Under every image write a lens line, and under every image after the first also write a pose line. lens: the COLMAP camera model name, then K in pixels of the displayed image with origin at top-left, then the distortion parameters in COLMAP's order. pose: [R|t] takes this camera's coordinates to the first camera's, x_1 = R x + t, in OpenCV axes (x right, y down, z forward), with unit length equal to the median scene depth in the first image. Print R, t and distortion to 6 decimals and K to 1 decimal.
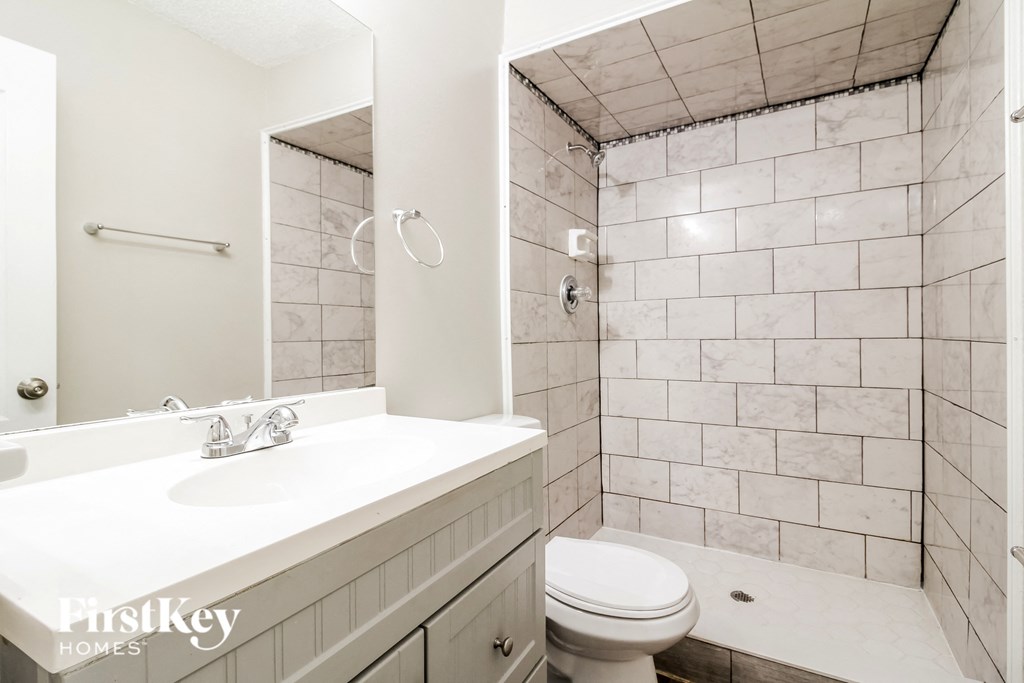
lens RADIAL K [[489.7, 0, 515.8], [0, 489.7, 341.1], [0, 0, 1]] dist [0.002013, -0.000797]
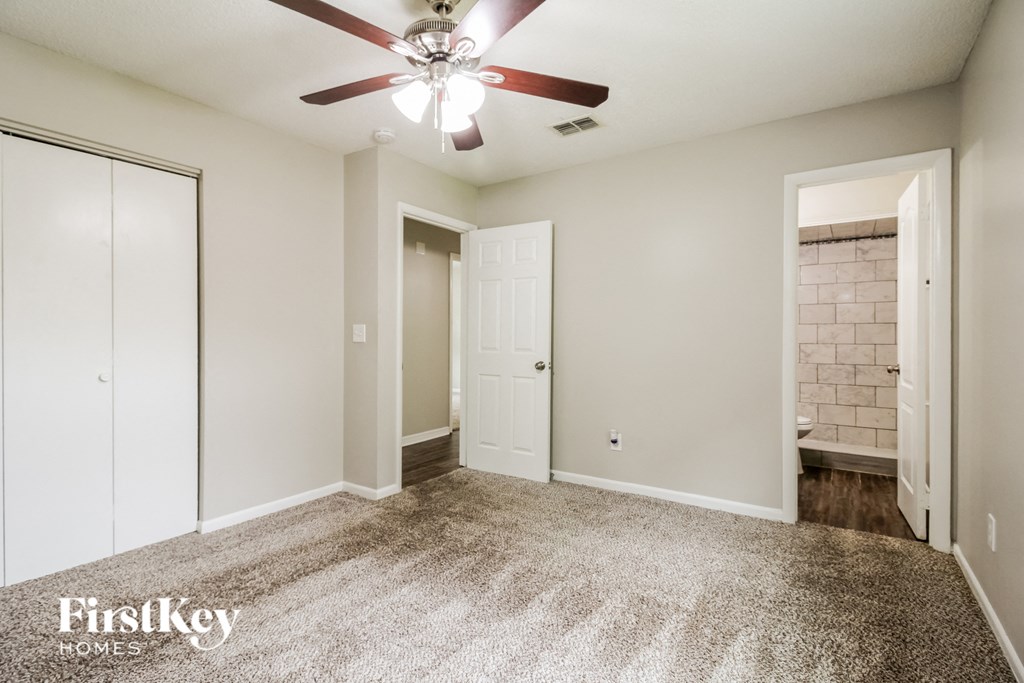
lens RADIAL K [[489.7, 0, 509.3], [0, 489.7, 337.2], [0, 0, 1]] dist [0.002013, -0.000797]
pose [[0.996360, 0.010225, -0.084635, -0.777930], [-0.010383, 0.999945, -0.001429, -0.016834], [0.084616, 0.002303, 0.996411, -1.371500]]
